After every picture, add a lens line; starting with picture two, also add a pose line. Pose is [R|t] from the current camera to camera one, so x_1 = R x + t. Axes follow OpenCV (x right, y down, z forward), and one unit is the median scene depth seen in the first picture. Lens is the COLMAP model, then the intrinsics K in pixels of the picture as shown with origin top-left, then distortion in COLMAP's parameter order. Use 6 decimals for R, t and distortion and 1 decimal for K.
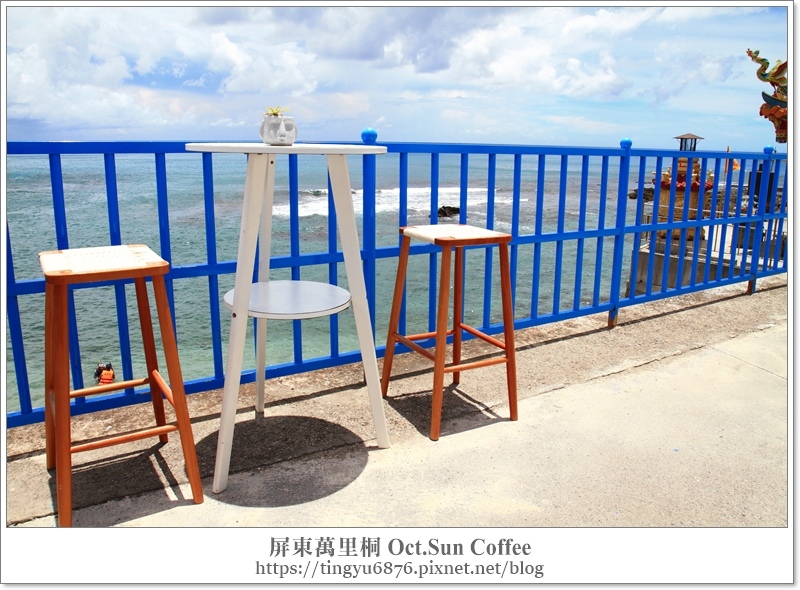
lens RADIAL K [[614.5, 0, 395.0], [0, 614.5, 270.6], [0, 0, 1]] dist [-0.134394, 0.105997]
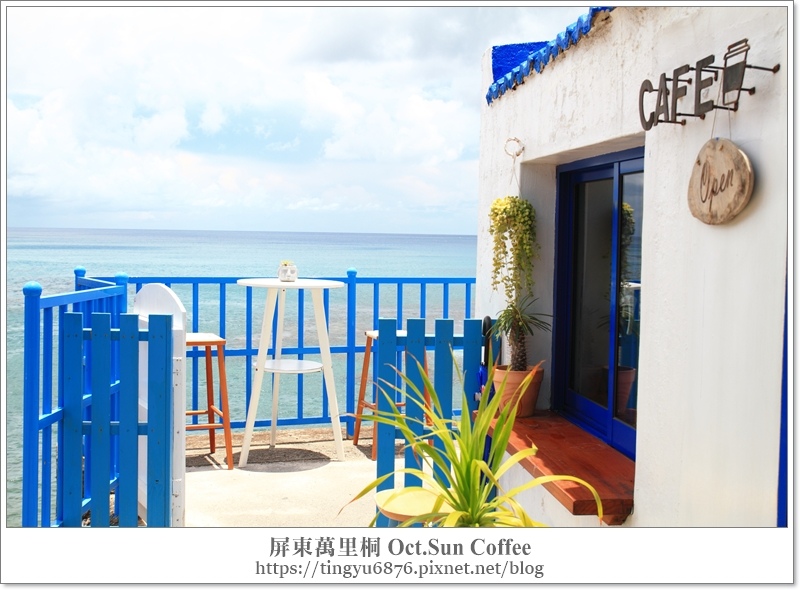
lens RADIAL K [[994.2, 0, 400.0], [0, 994.2, 295.0], [0, 0, 1]] dist [-0.177855, 0.008422]
pose [[0.981765, 0.019236, -0.189121, 0.583894], [-0.046648, 0.988827, -0.141578, 0.195089], [0.184285, 0.147819, 0.971694, -1.499514]]
